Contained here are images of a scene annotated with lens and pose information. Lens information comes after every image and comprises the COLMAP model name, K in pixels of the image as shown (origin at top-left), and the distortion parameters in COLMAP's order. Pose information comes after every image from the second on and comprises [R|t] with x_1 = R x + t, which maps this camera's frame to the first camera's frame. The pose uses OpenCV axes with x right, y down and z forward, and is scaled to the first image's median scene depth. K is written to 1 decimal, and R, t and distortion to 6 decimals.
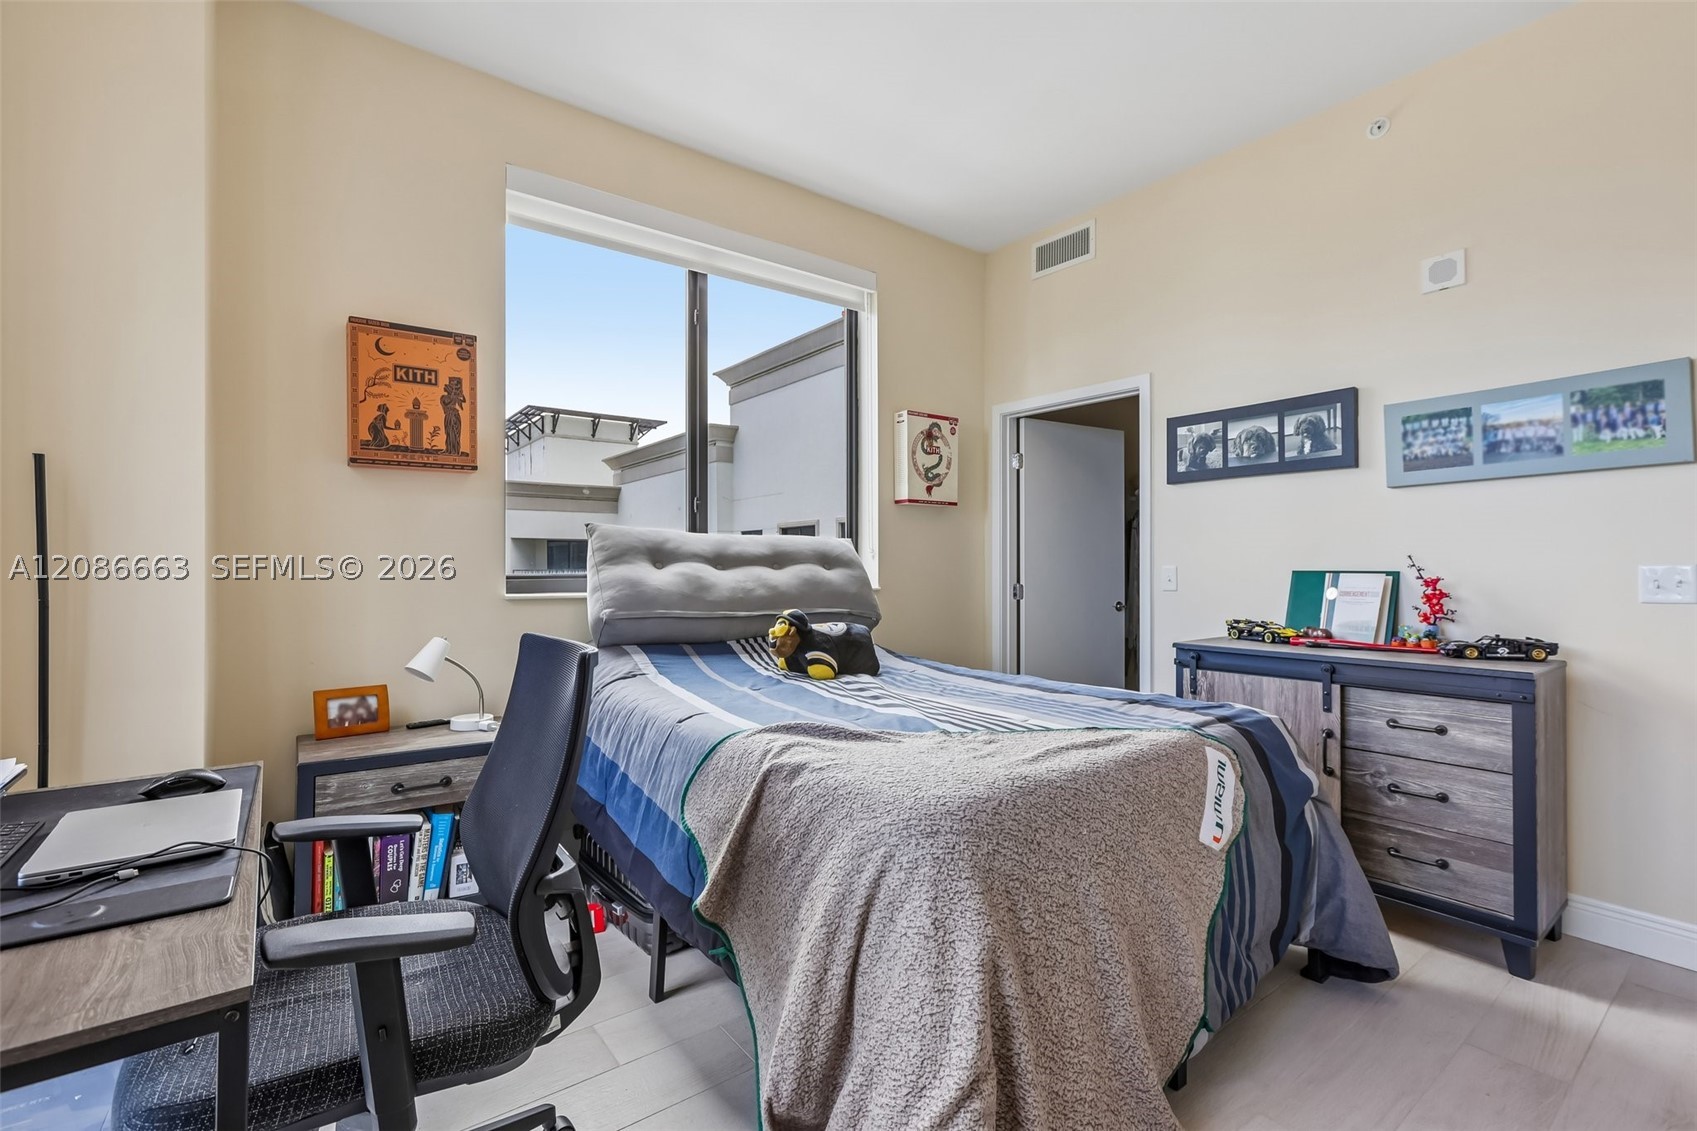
lens RADIAL K [[762.7, 0, 848.1], [0, 762.7, 561.8], [0, 0, 1]] dist [0.000257, 0.001906]
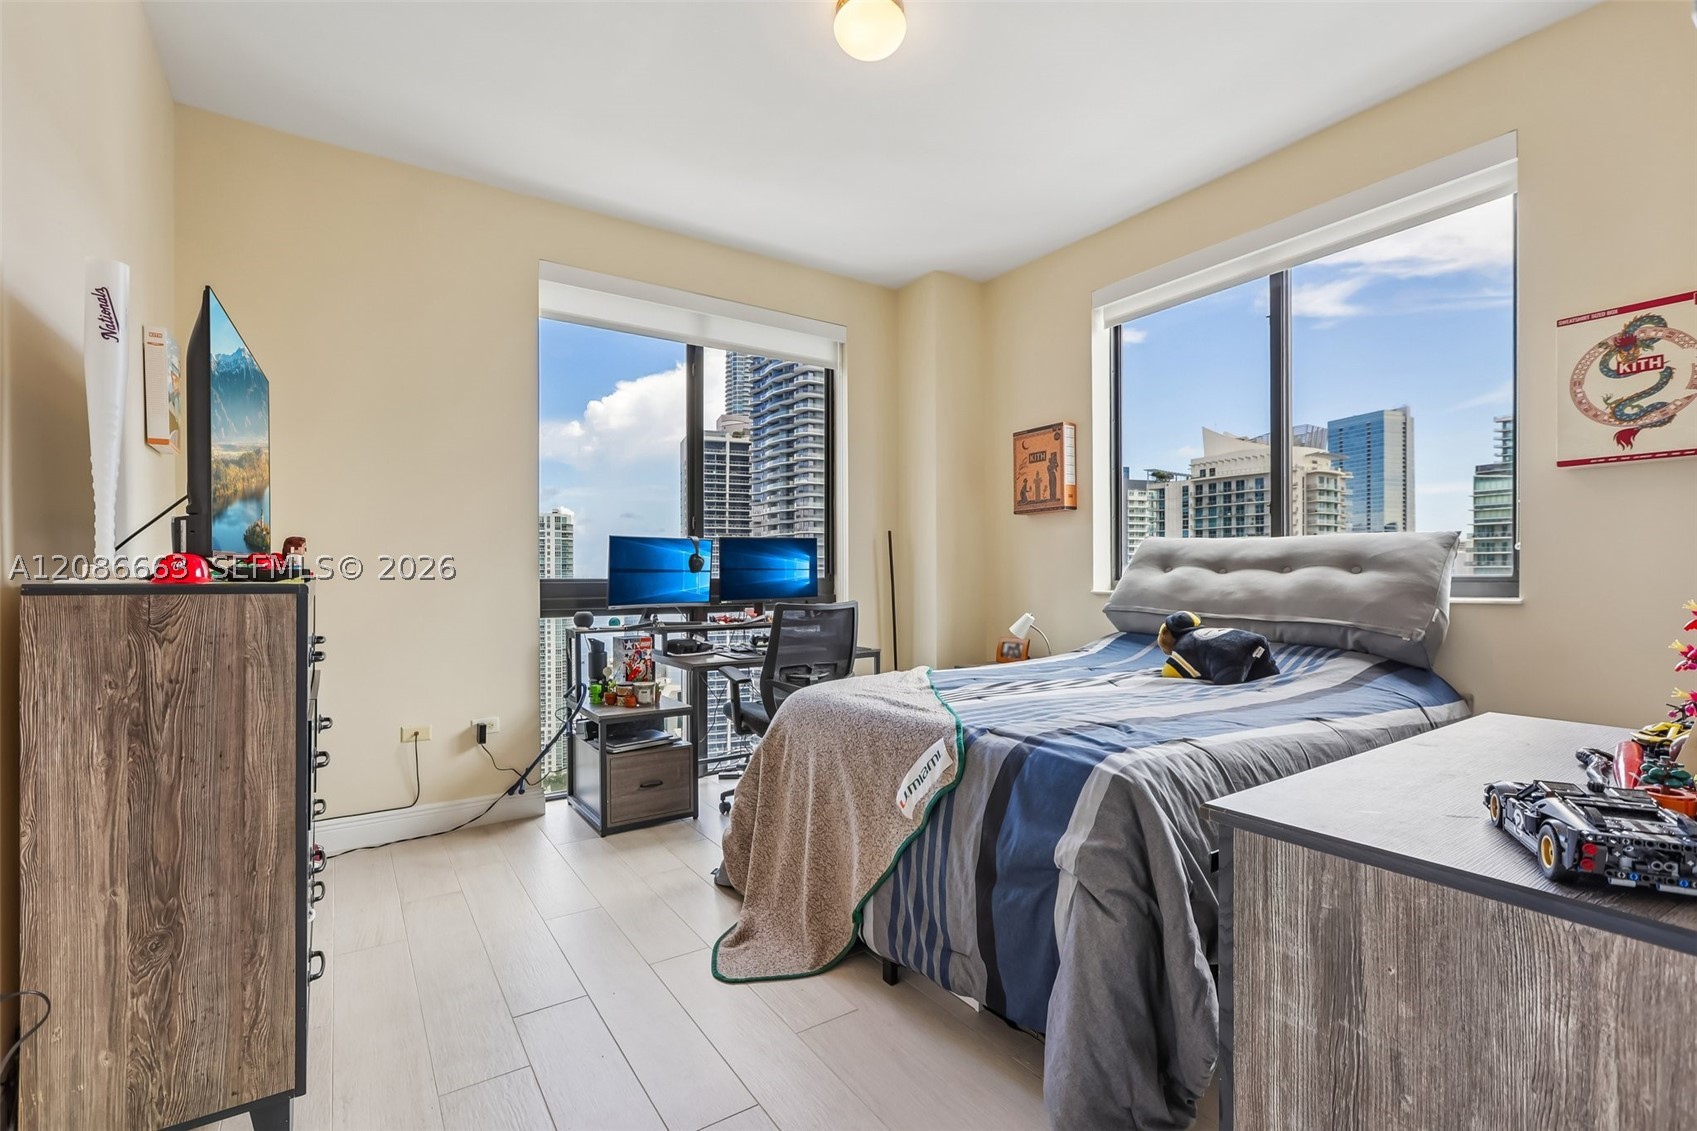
lens RADIAL K [[763.2, 0, 860.3], [0, 763.2, 575.5], [0, 0, 1]] dist [0.002013, 0.000790]
pose [[-0.054813, 0.001150, -0.998496, 0.818930], [0.005591, 0.999984, 0.000844, 0.008896], [0.998481, -0.005536, -0.054818, 0.507381]]
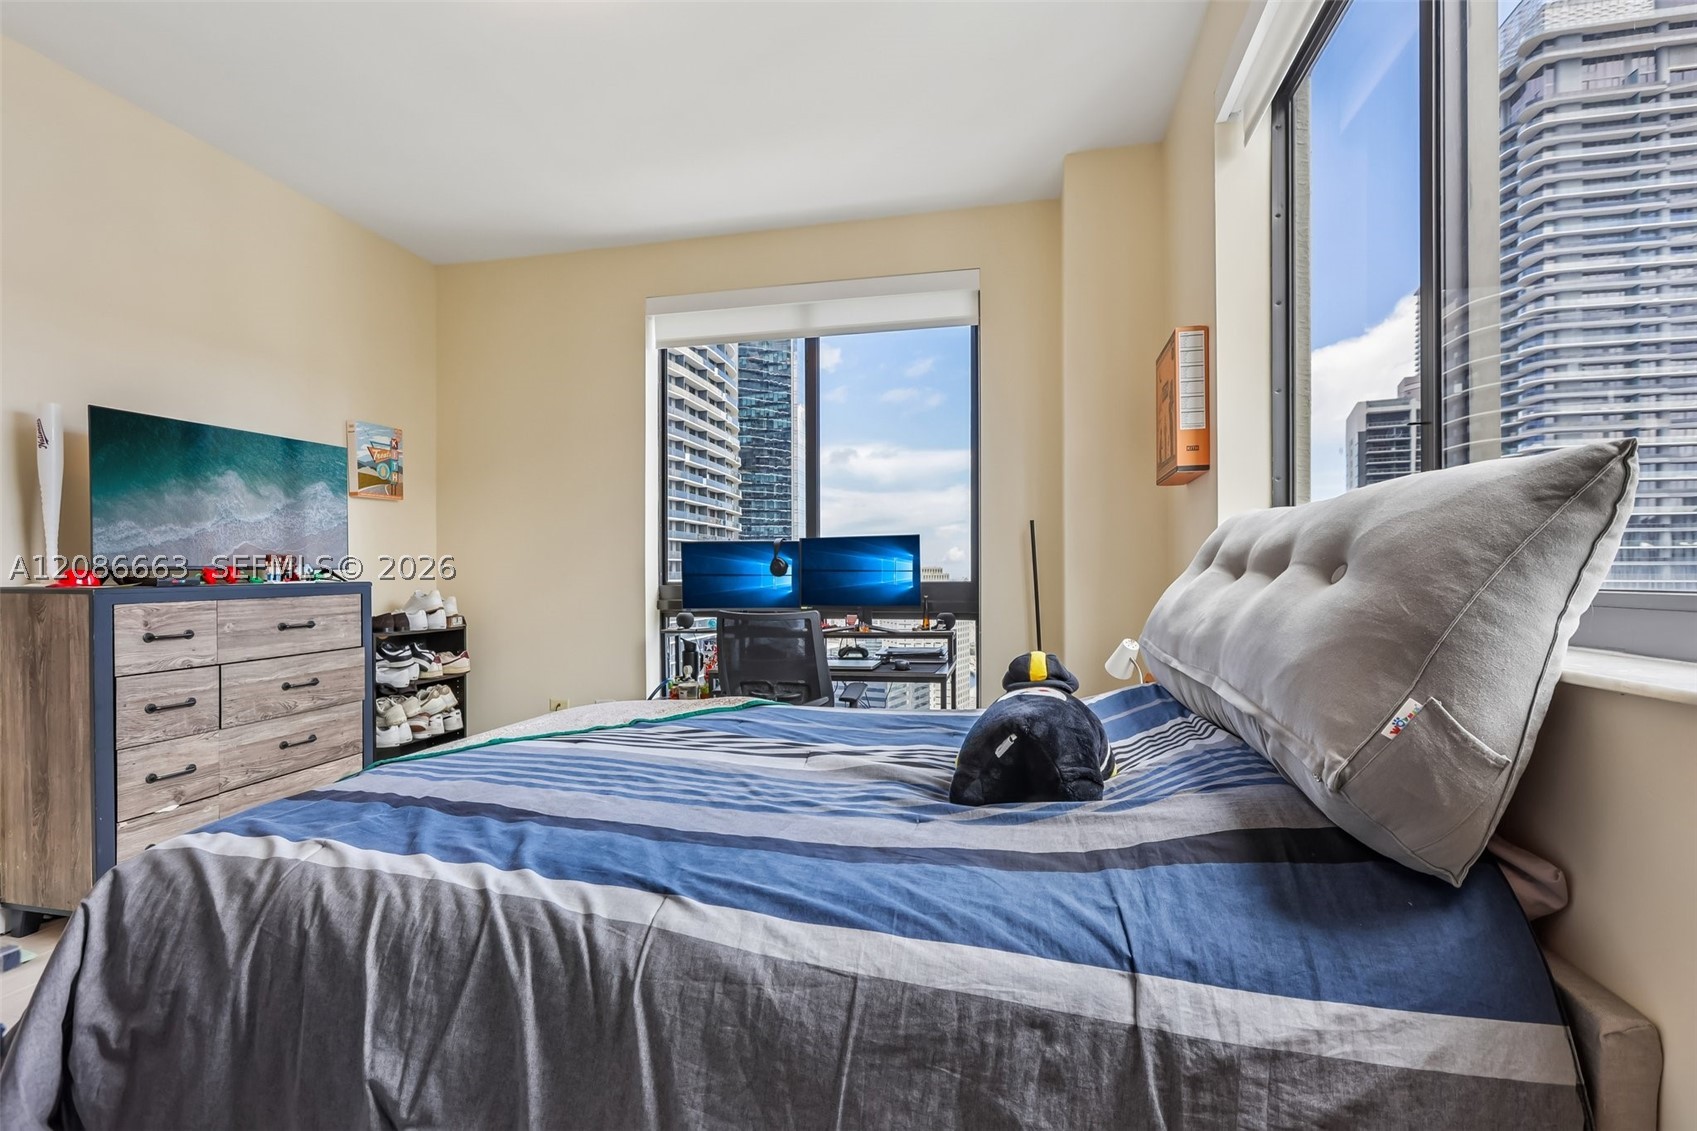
lens RADIAL K [[770.1, 0, 851.2], [0, 770.1, 574.4], [0, 0, 1]] dist [0.000850, 0.000668]
pose [[-0.761122, 0.001805, -0.648607, 0.812988], [0.007397, 0.999955, -0.005897, 0.008906], [0.648567, -0.009286, -0.761101, 0.514801]]
